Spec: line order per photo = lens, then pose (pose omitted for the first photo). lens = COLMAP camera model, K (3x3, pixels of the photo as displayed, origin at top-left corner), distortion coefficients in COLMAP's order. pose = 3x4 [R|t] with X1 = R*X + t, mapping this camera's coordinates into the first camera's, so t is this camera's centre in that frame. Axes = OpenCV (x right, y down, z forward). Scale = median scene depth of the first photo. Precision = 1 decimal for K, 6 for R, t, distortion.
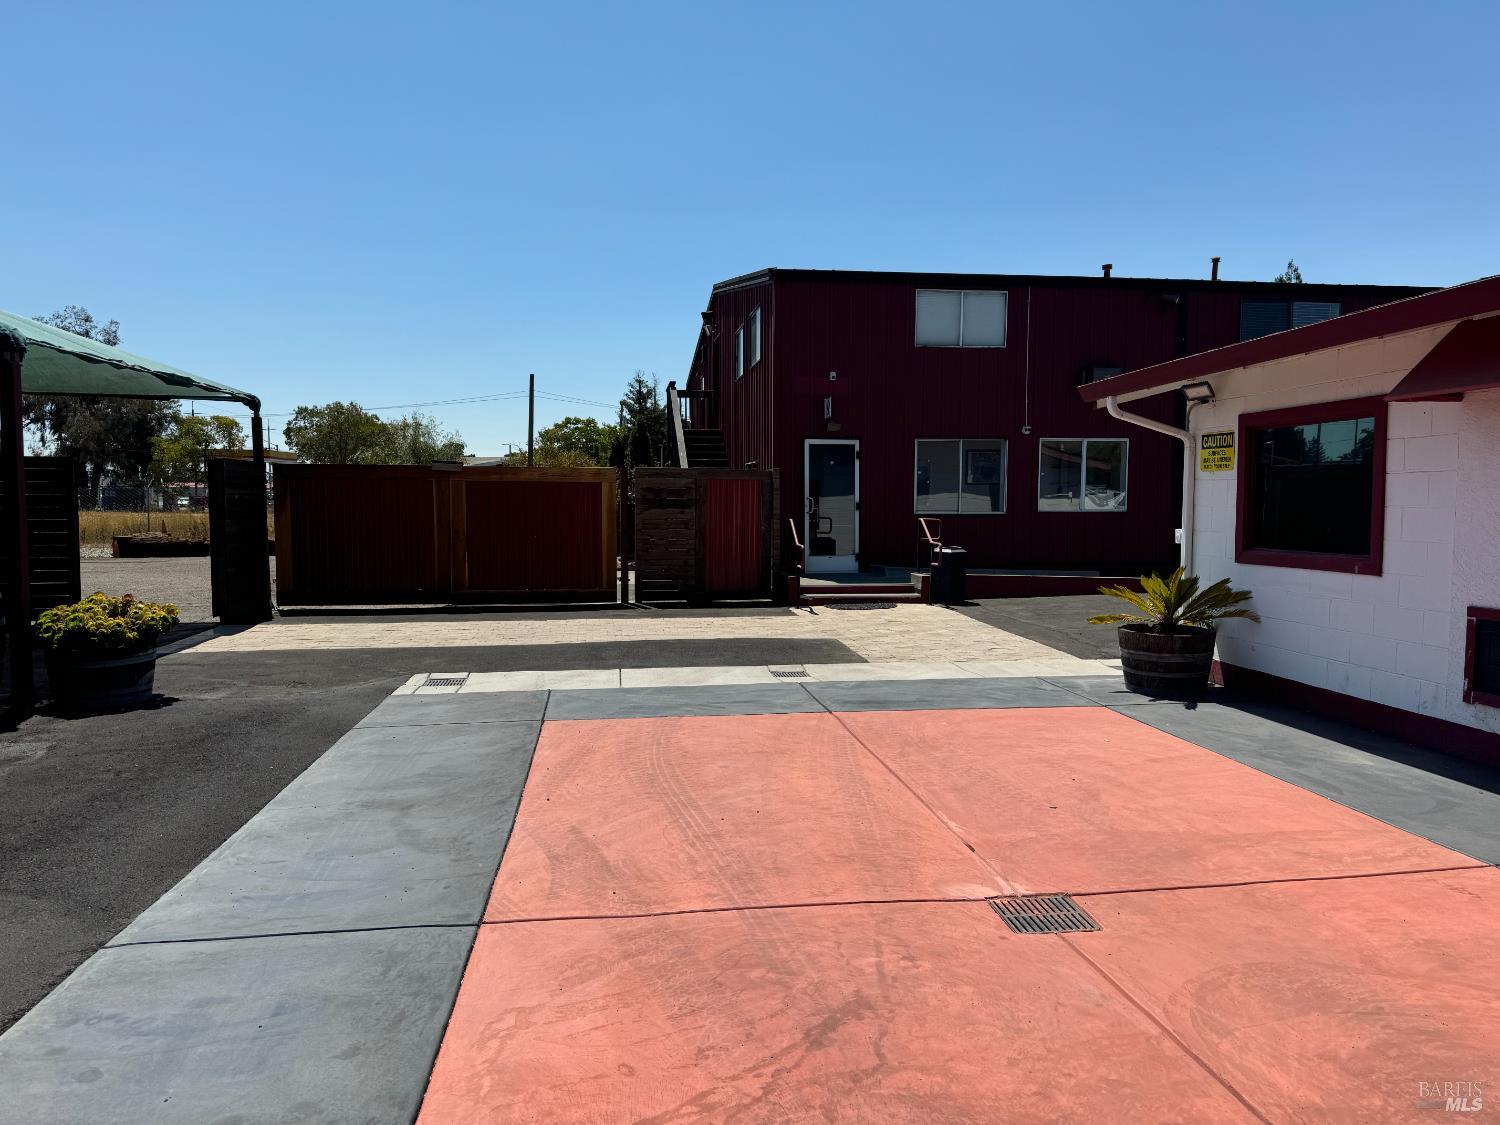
lens RADIAL K [[1056.0, 0, 754.5], [0, 1056.0, 556.7], [0, 0, 1]] dist [0.040139, -0.039940]
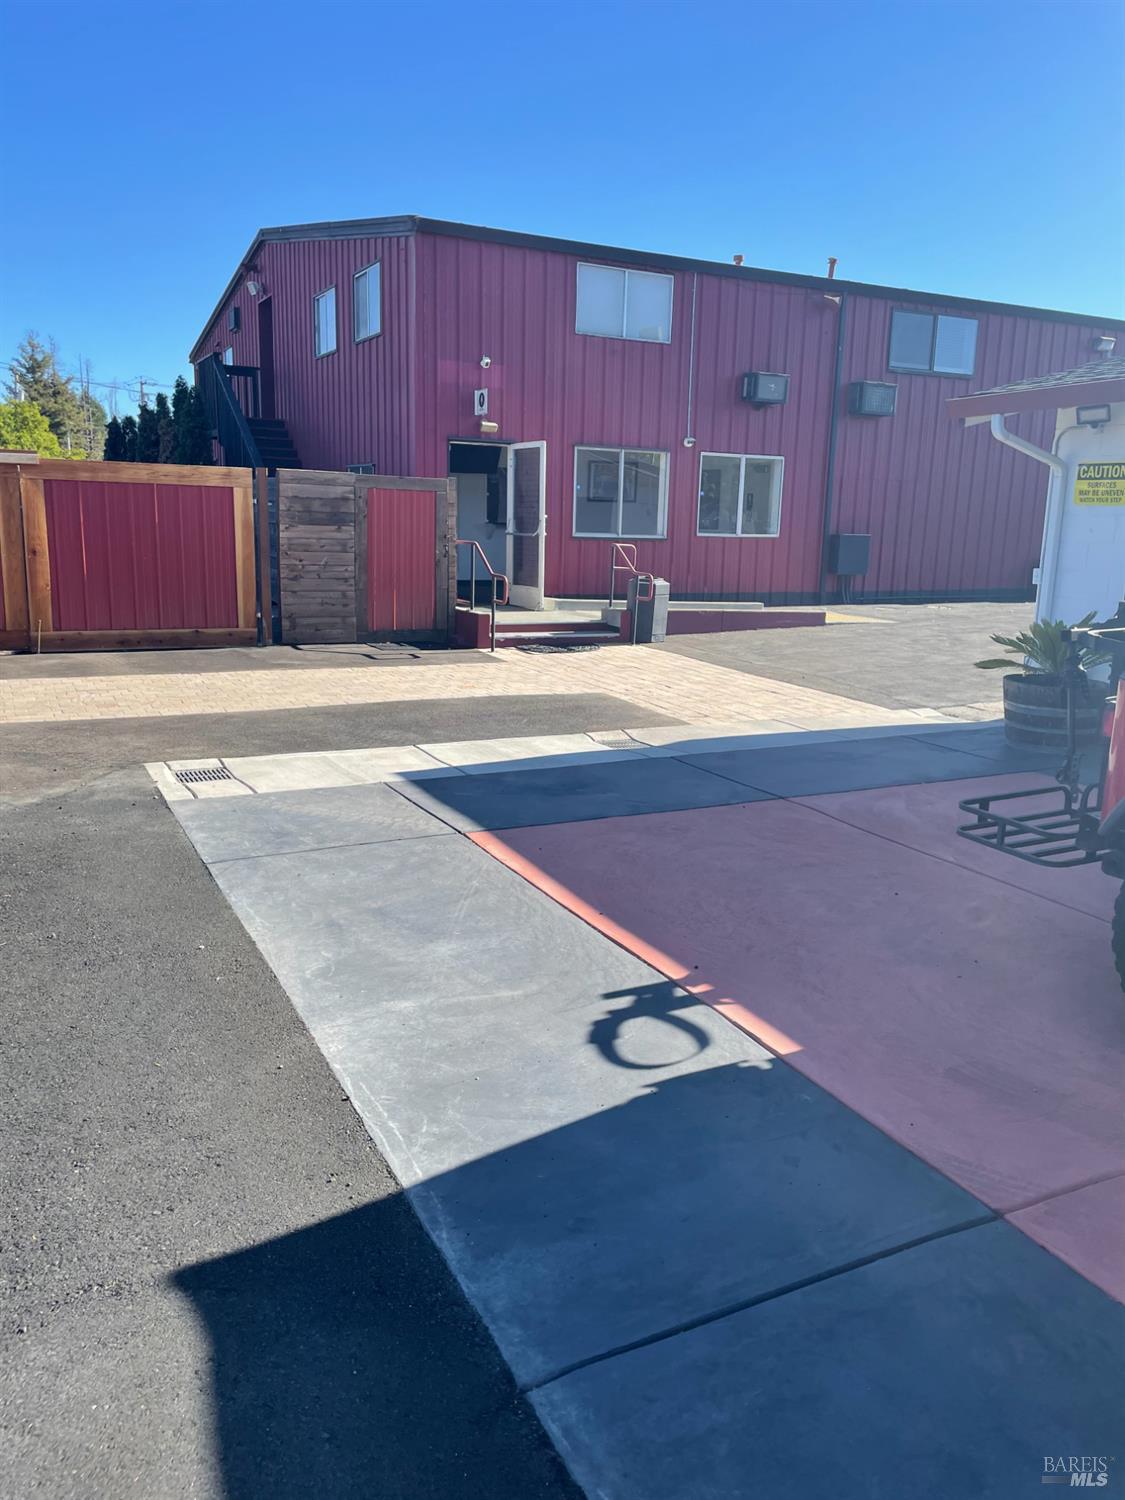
lens RADIAL K [[1130.0, 0, 565.2], [0, 1130.0, 741.4], [0, 0, 1]] dist [0.069204, -0.065568]
pose [[0.942067, -0.040570, 0.332963, -0.435524], [-0.009587, 0.988996, 0.147629, -0.027478], [-0.335289, -0.142269, 0.931312, 0.276902]]
